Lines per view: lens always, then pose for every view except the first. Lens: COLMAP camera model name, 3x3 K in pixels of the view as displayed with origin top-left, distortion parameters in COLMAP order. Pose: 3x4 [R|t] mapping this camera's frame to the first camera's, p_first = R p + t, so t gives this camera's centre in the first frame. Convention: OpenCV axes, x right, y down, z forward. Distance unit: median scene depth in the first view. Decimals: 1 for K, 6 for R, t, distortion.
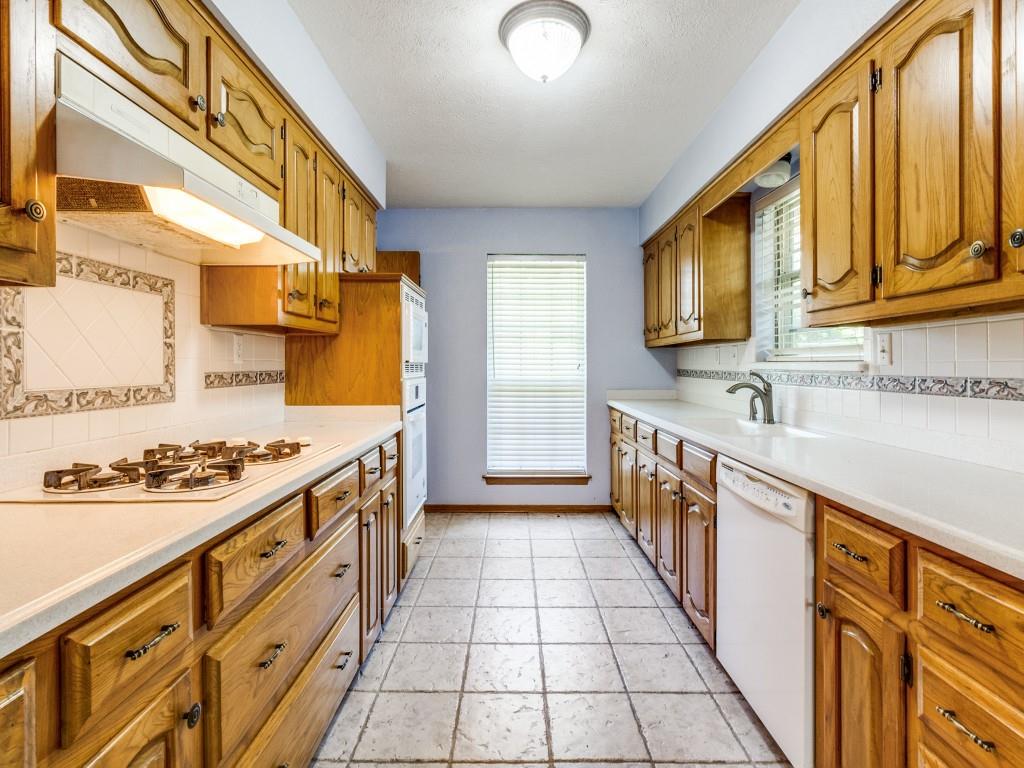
lens RADIAL K [[523.8, 0, 506.6], [0, 523.8, 363.3], [0, 0, 1]] dist [-0.002069, -0.000505]
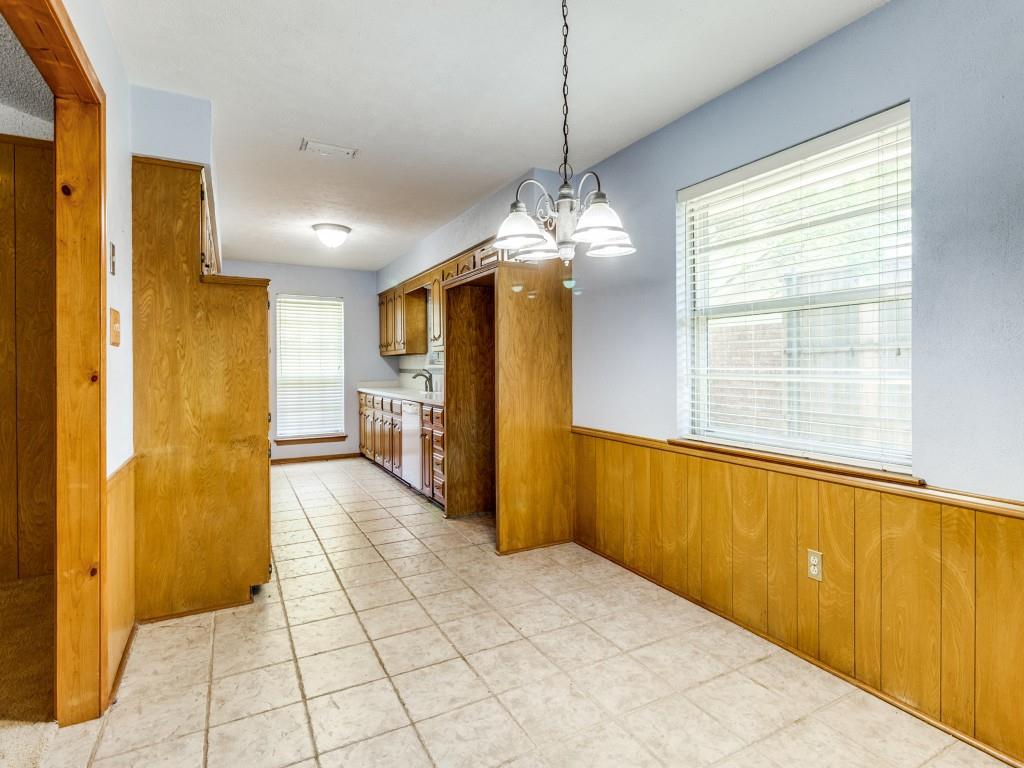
lens RADIAL K [[523.8, 0, 499.8], [0, 523.8, 365.9], [0, 0, 1]] dist [-0.002069, -0.000505]
pose [[0.896078, -0.003985, 0.443878, -0.149365], [0.003980, 0.999992, 0.000943, 0.001284], [-0.443878, 0.000922, 0.896087, -0.735030]]
